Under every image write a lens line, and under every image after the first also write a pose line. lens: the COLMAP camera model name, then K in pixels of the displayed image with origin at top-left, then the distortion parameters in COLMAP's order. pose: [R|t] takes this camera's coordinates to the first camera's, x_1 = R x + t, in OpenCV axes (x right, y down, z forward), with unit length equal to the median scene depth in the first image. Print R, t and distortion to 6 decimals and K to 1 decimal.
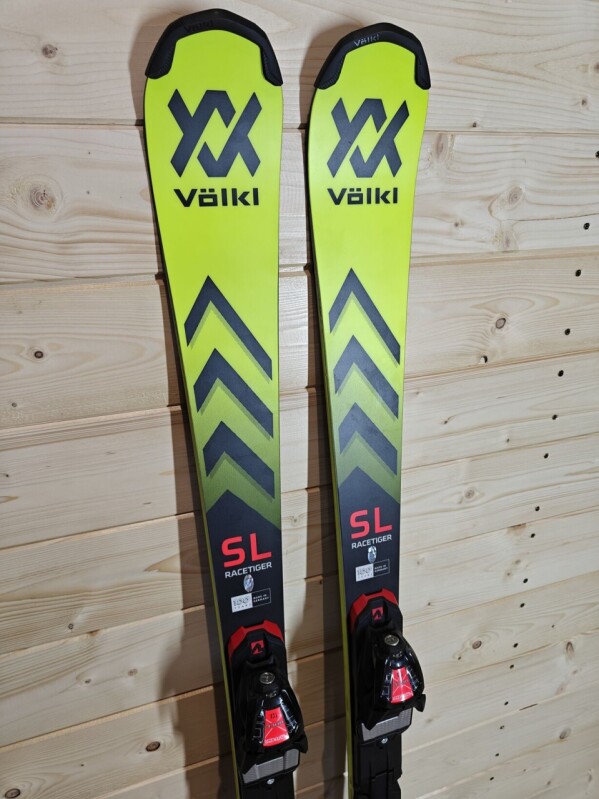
lens RADIAL K [[573.6, 0, 299.5], [0, 573.6, 399.5], [0, 0, 1]] dist [0.004177, -0.001268]
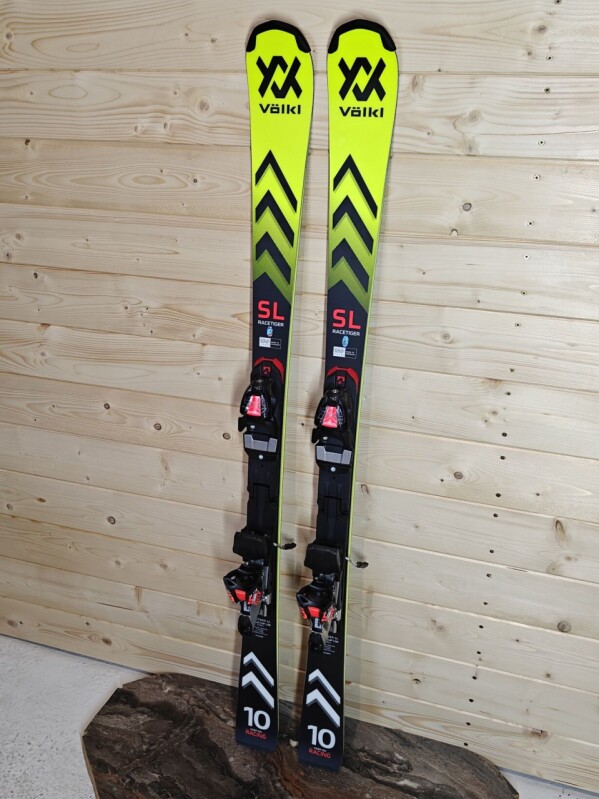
lens RADIAL K [[786.2, 0, 299.5], [0, 786.2, 399.5], [0, 0, 1]] dist [0.048141, -0.108314]
pose [[0.773728, 0.252650, -0.580958, 1.421206], [-0.247576, 0.964697, 0.089808, 0.280880], [0.583139, 0.074345, 0.808964, -0.868114]]
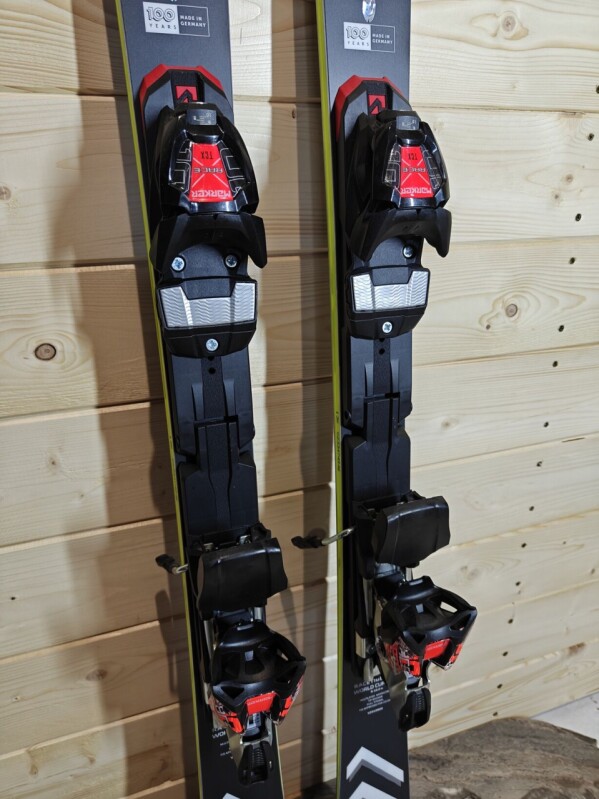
lens RADIAL K [[581.7, 0, 299.5], [0, 581.7, 399.5], [0, 0, 1]] dist [-0.007183, -0.002013]
pose [[0.999986, 0.001177, 0.005245, 0.048025], [-0.001169, 0.999998, -0.001608, 0.771647], [-0.005247, 0.001602, 0.999985, 0.366231]]
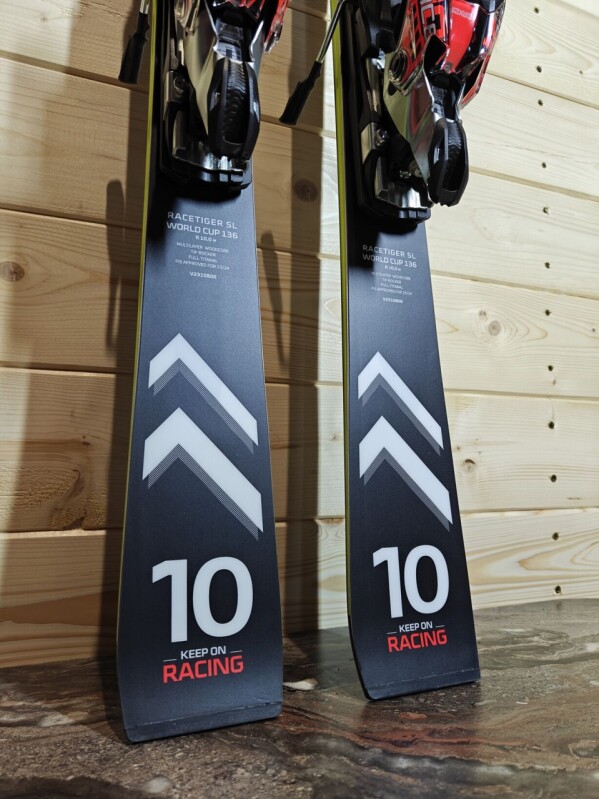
lens RADIAL K [[581.7, 0, 299.5], [0, 581.7, 399.5], [0, 0, 1]] dist [-0.007183, -0.002013]
pose [[0.998602, 0.016144, 0.050329, 0.033672], [0.008735, 0.888710, -0.458386, 1.740670], [-0.052128, 0.458185, 0.887327, 0.782981]]
